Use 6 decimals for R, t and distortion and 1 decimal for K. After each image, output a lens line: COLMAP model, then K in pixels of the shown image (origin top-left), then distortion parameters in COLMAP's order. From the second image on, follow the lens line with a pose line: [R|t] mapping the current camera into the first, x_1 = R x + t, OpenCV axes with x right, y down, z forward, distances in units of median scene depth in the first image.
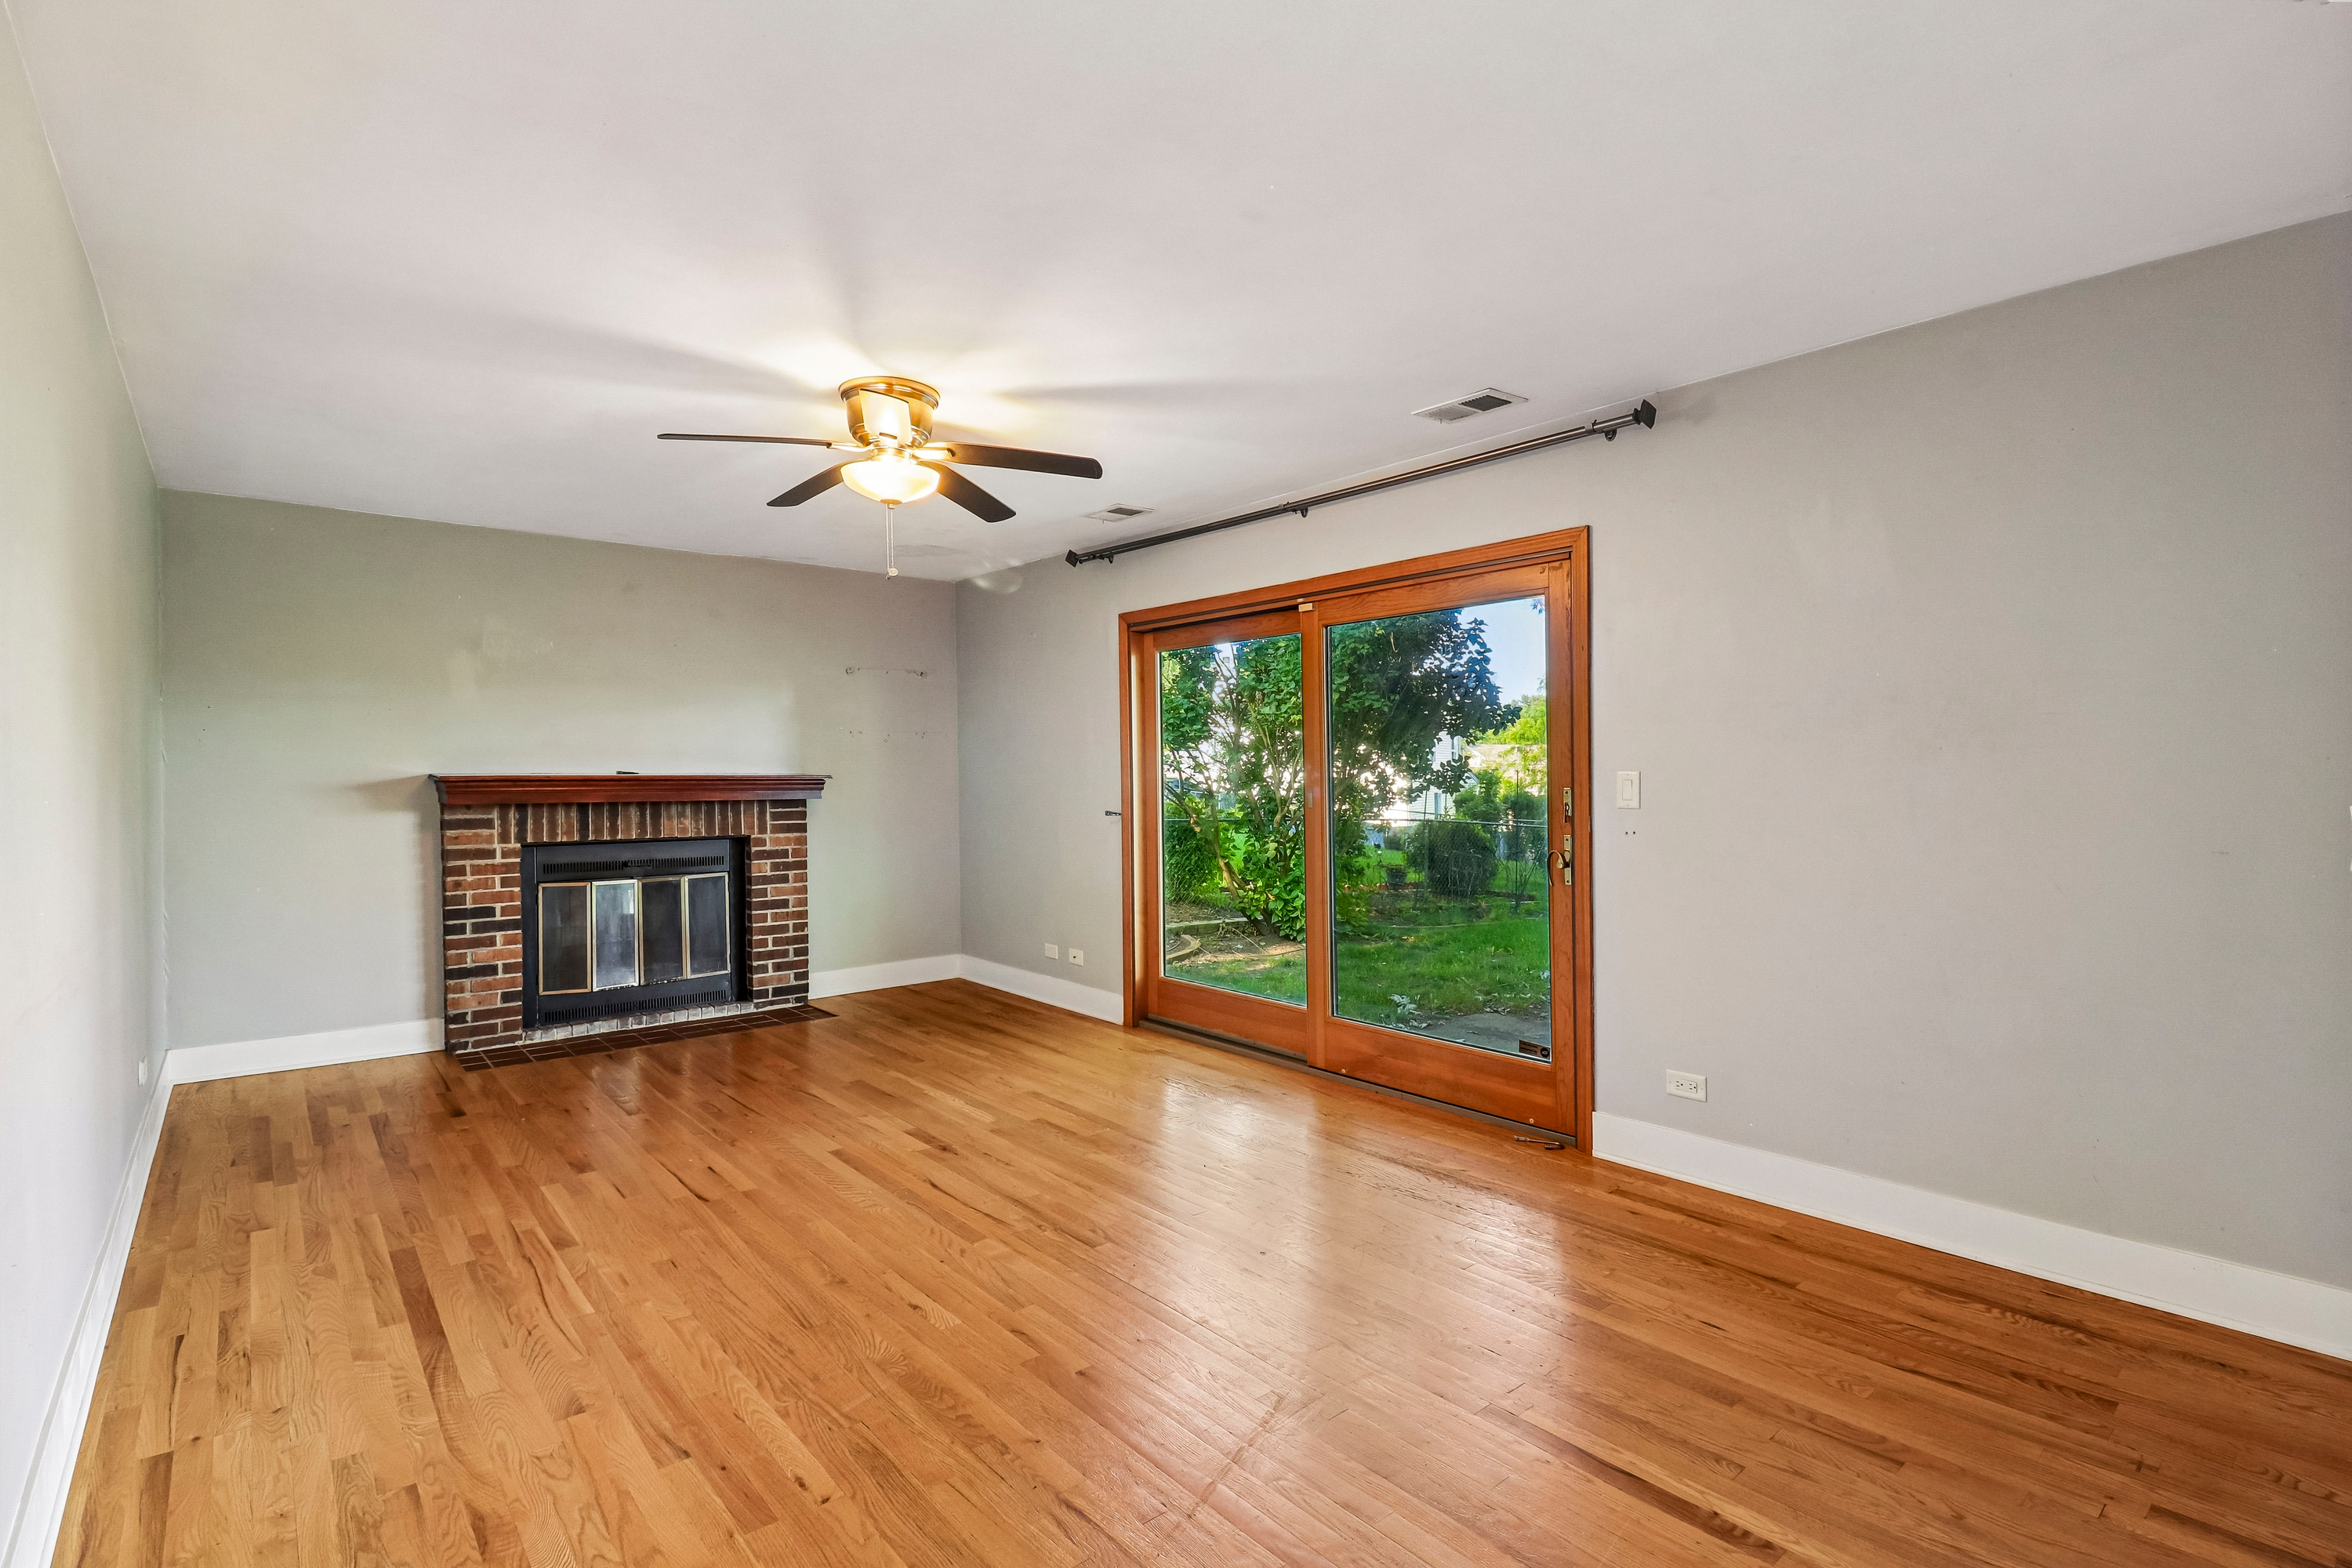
lens RADIAL K [[1102.9, 0, 1173.0], [0, 1102.9, 789.1], [0, 0, 1]] dist [-0.013536, -0.003483]
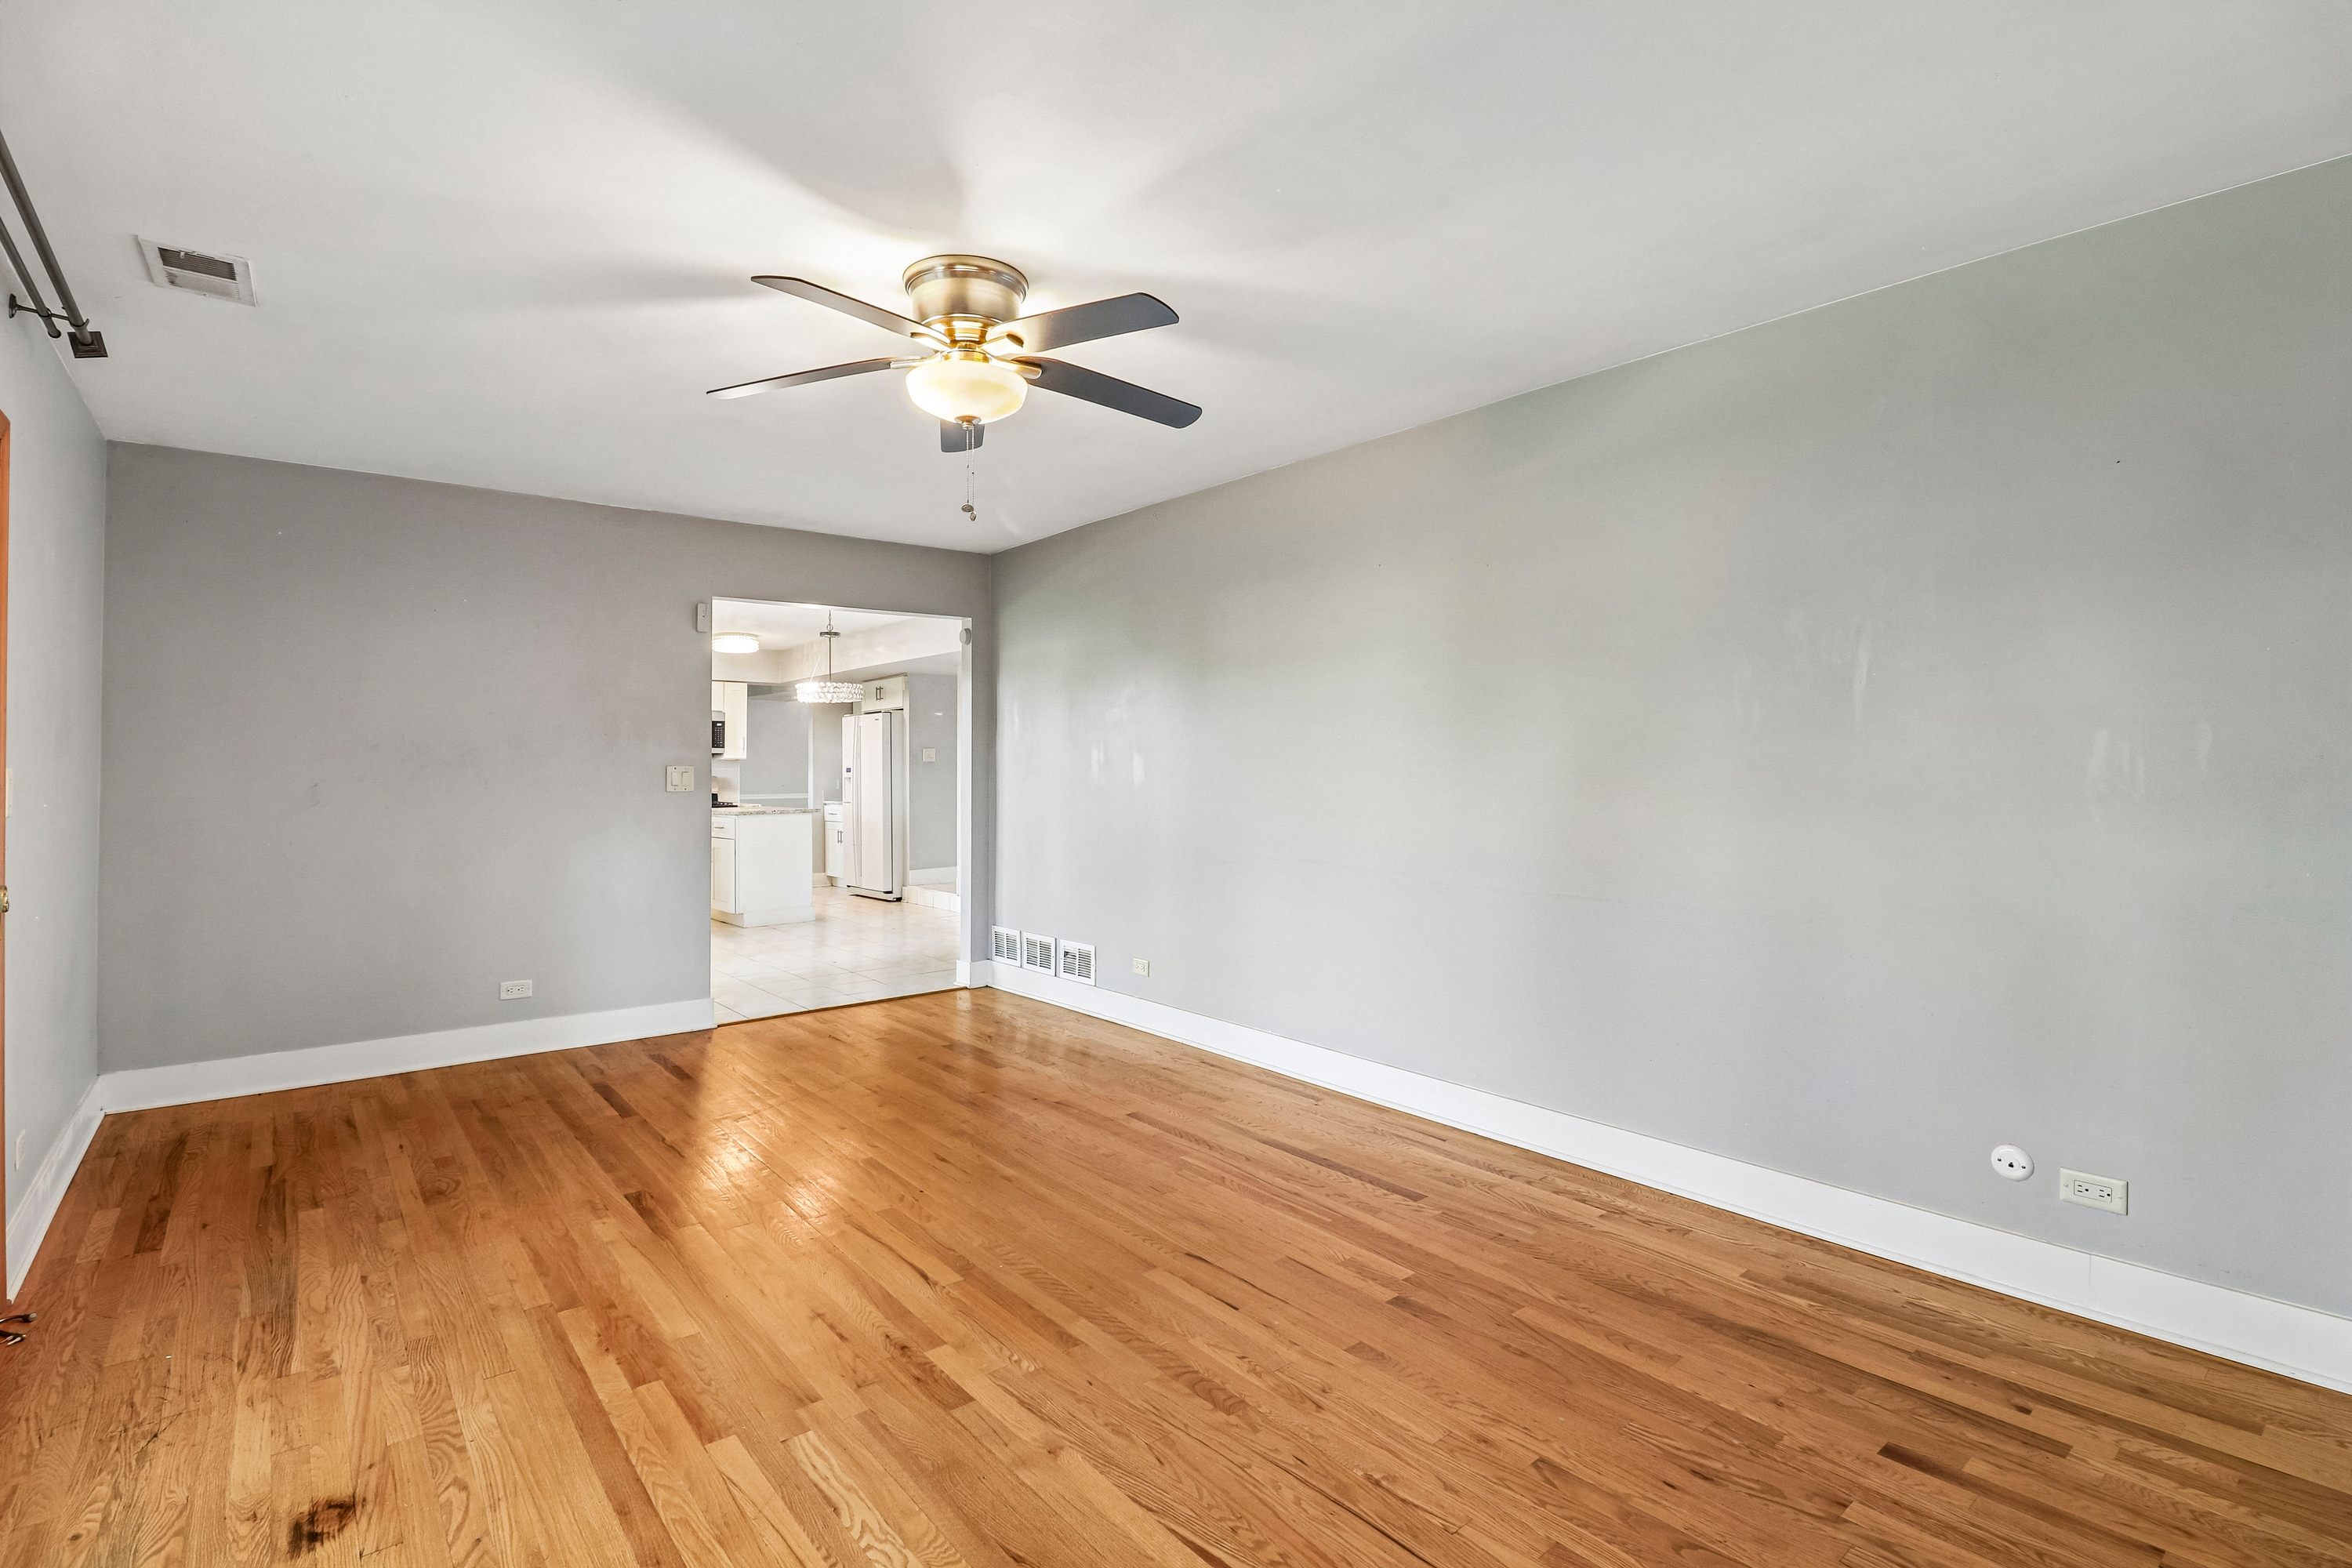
lens RADIAL K [[1102.9, 0, 1158.6], [0, 1102.9, 762.0], [0, 0, 1]] dist [-0.013536, -0.003483]
pose [[-0.999574, 0.010832, 0.027096, -0.275798], [0.011185, 0.999854, 0.012903, -0.014339], [-0.026952, 0.013200, -0.999550, 1.192711]]
